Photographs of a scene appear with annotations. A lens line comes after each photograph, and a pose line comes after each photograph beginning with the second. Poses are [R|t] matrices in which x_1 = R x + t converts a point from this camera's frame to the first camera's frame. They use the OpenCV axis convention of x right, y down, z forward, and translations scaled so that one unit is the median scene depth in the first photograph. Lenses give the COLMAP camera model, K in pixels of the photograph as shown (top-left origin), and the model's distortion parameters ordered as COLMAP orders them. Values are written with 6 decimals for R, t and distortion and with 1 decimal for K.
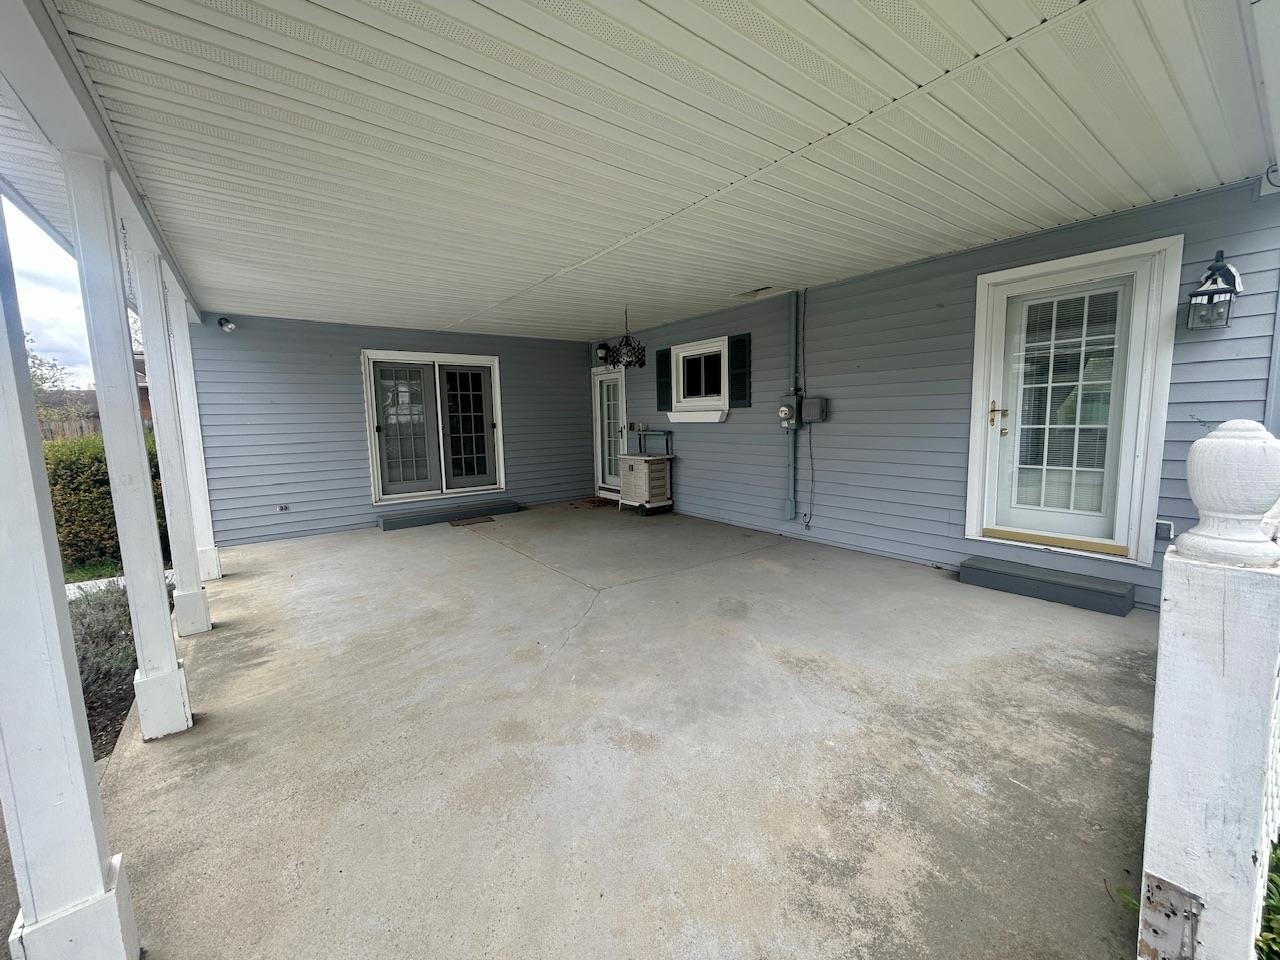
lens RADIAL K [[512.8, 0, 640.7], [0, 512.8, 477.2], [0, 0, 1]] dist [-0.001066, 0.001621]
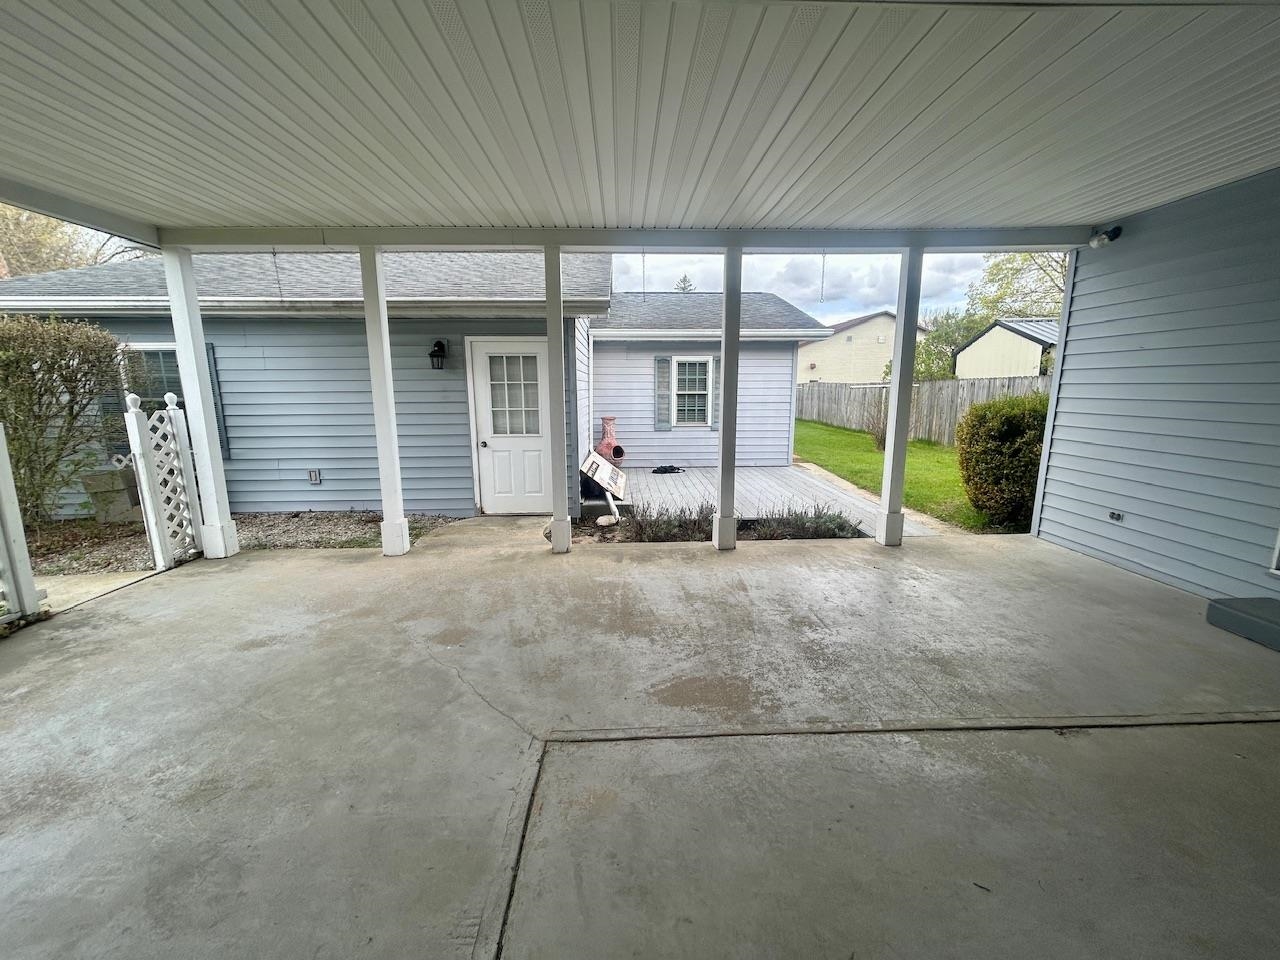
lens RADIAL K [[512.8, 0, 641.1], [0, 512.8, 476.7], [0, 0, 1]] dist [-0.001066, 0.001621]
pose [[-0.567679, 0.172255, -0.805027, 0.208367], [-0.077001, 0.962468, 0.260242, -0.154062], [0.819641, 0.209721, -0.533109, 1.194381]]
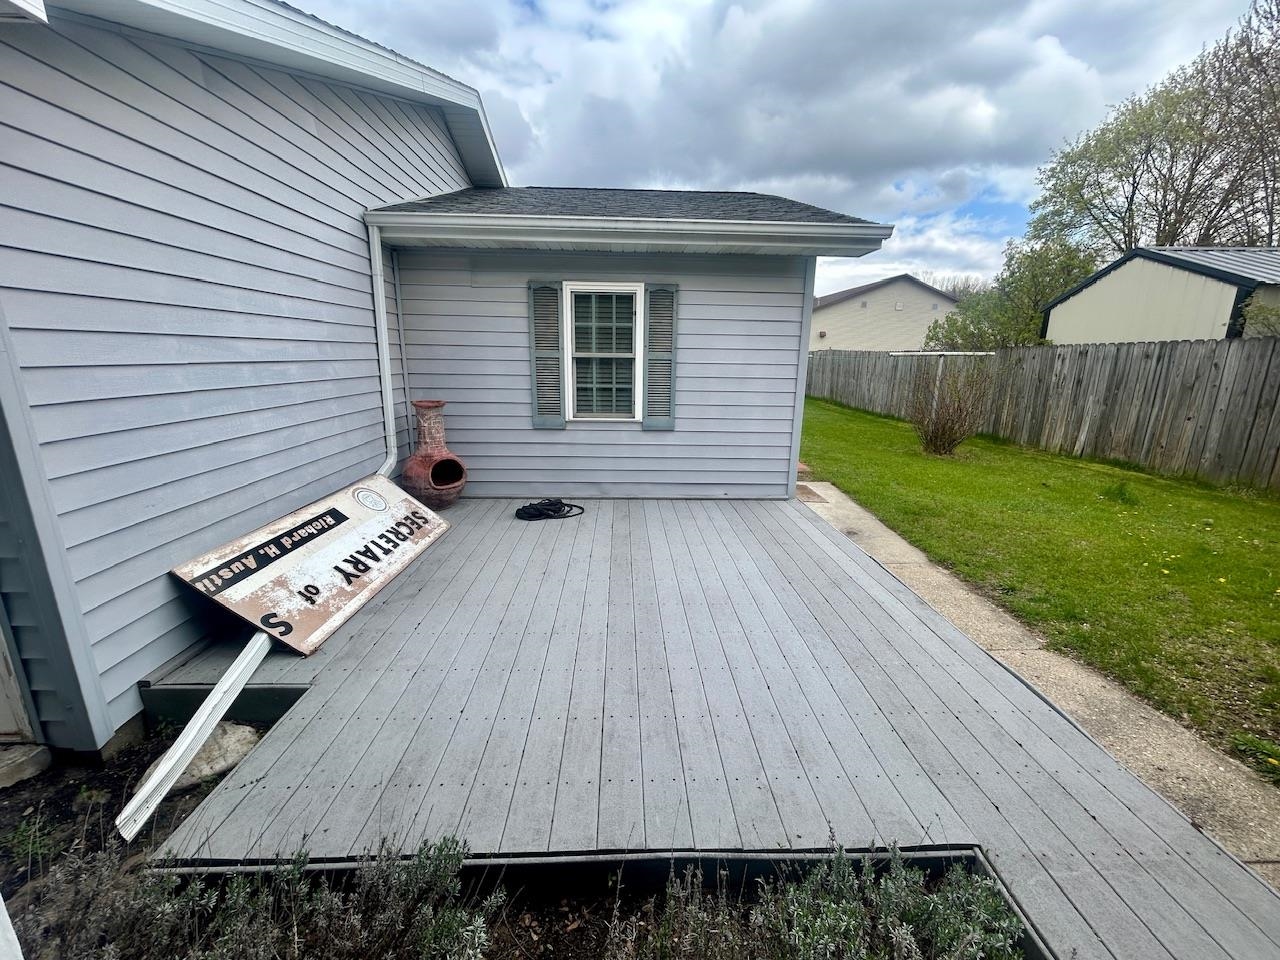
lens RADIAL K [[512.8, 0, 642.3], [0, 512.8, 477.5], [0, 0, 1]] dist [-0.001066, 0.001621]
pose [[-0.573894, 0.209138, -0.791775, -0.738973], [-0.095403, 0.943184, 0.318281, -0.069933], [0.813354, 0.258197, -0.521335, 0.884767]]
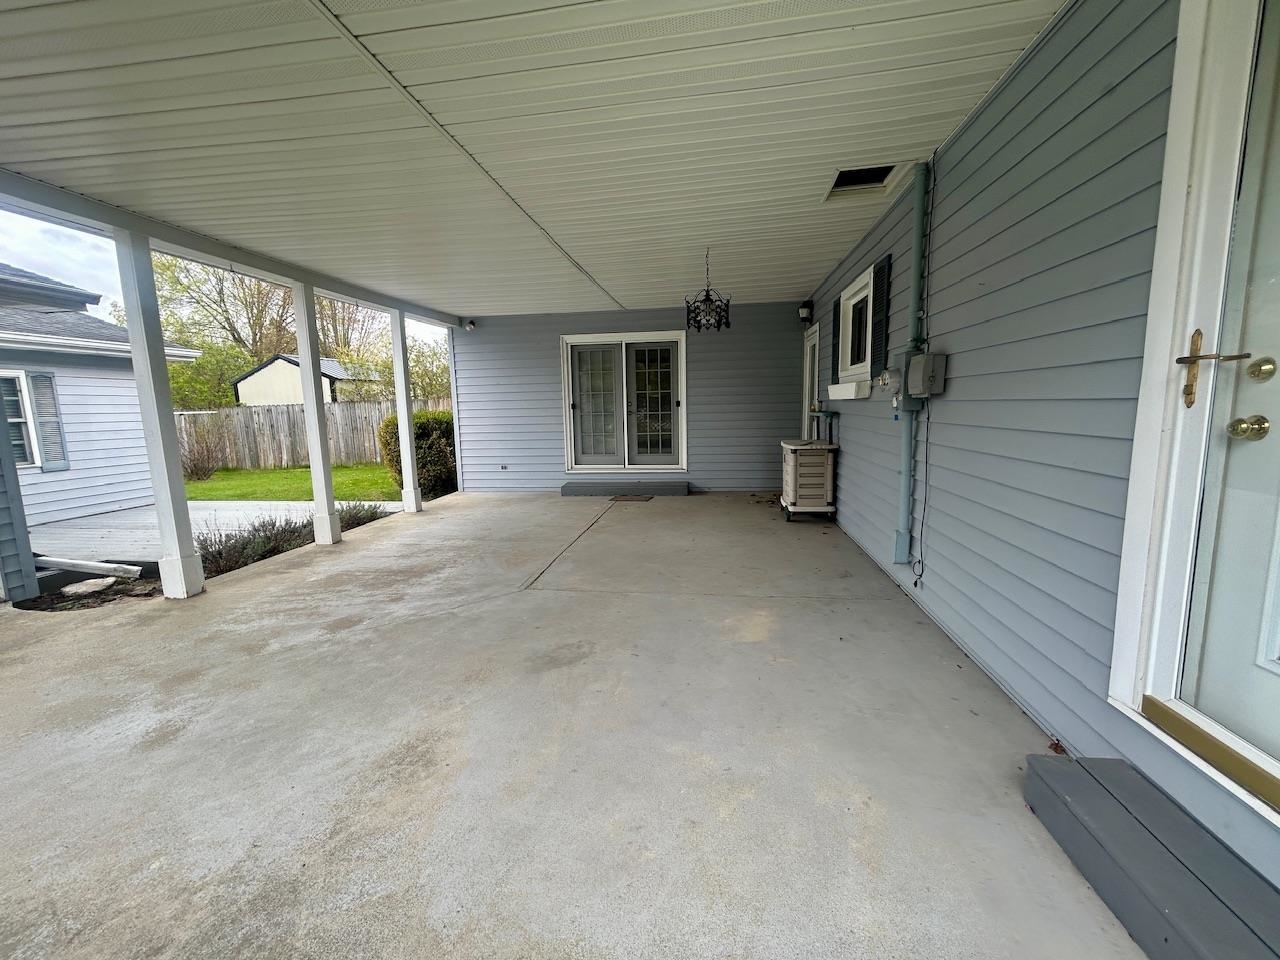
lens RADIAL K [[512.8, 0, 640.5], [0, 512.8, 477.8], [0, 0, 1]] dist [-0.001066, 0.001621]
pose [[0.709799, 0.105551, -0.696451, 0.609373], [-0.075781, 0.994414, 0.073475, -0.047151], [0.700316, 0.000626, 0.713832, 0.466706]]
